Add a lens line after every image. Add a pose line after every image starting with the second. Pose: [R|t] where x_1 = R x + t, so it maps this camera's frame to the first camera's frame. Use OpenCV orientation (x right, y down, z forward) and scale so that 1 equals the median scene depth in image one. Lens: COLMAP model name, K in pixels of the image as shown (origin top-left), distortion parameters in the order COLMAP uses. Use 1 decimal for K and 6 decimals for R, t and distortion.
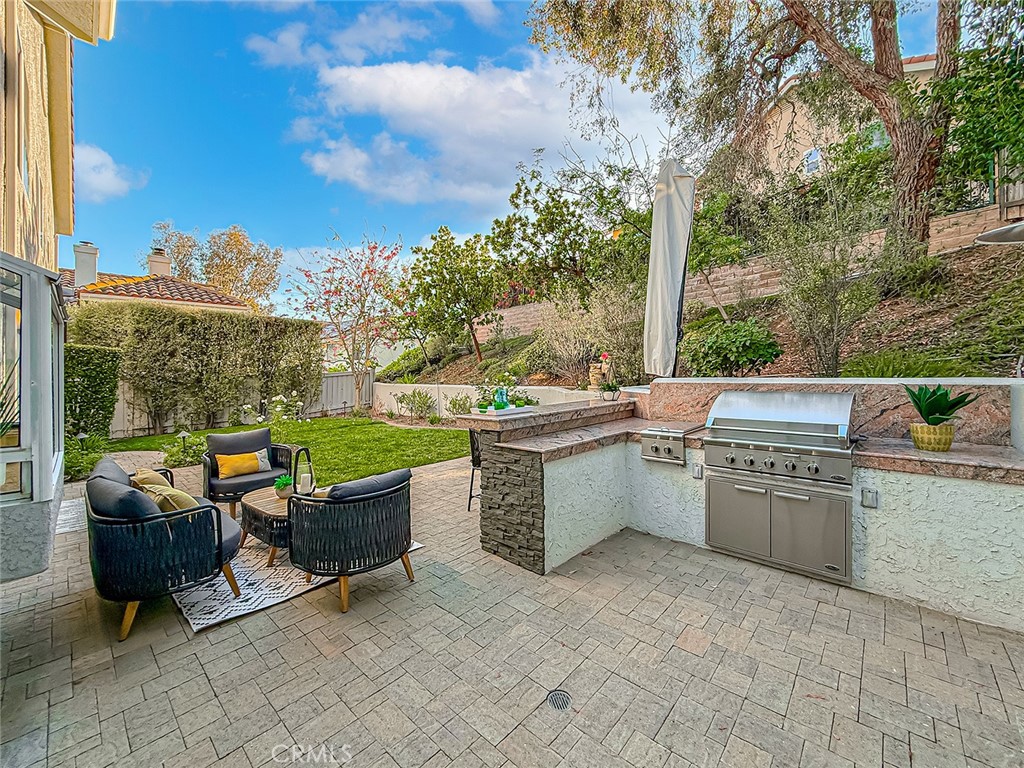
lens RADIAL K [[410.8, 0, 511.3], [0, 410.8, 373.9], [0, 0, 1]] dist [-0.000032, 0.000065]
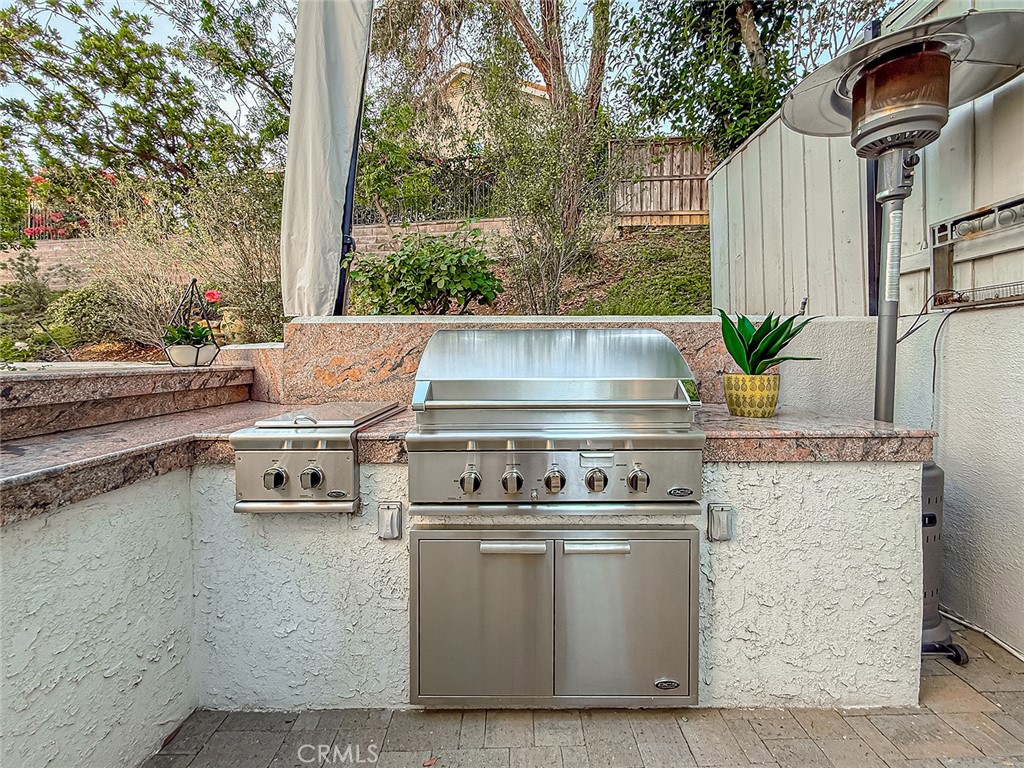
lens RADIAL K [[410.8, 0, 511.3], [0, 410.8, 373.9], [0, 0, 1]] dist [-0.000032, 0.000065]
pose [[0.728647, -0.012026, 0.684784, 0.265236], [-0.003952, 0.999755, 0.021763, 0.085623], [-0.684878, -0.018564, 0.728421, 0.623389]]
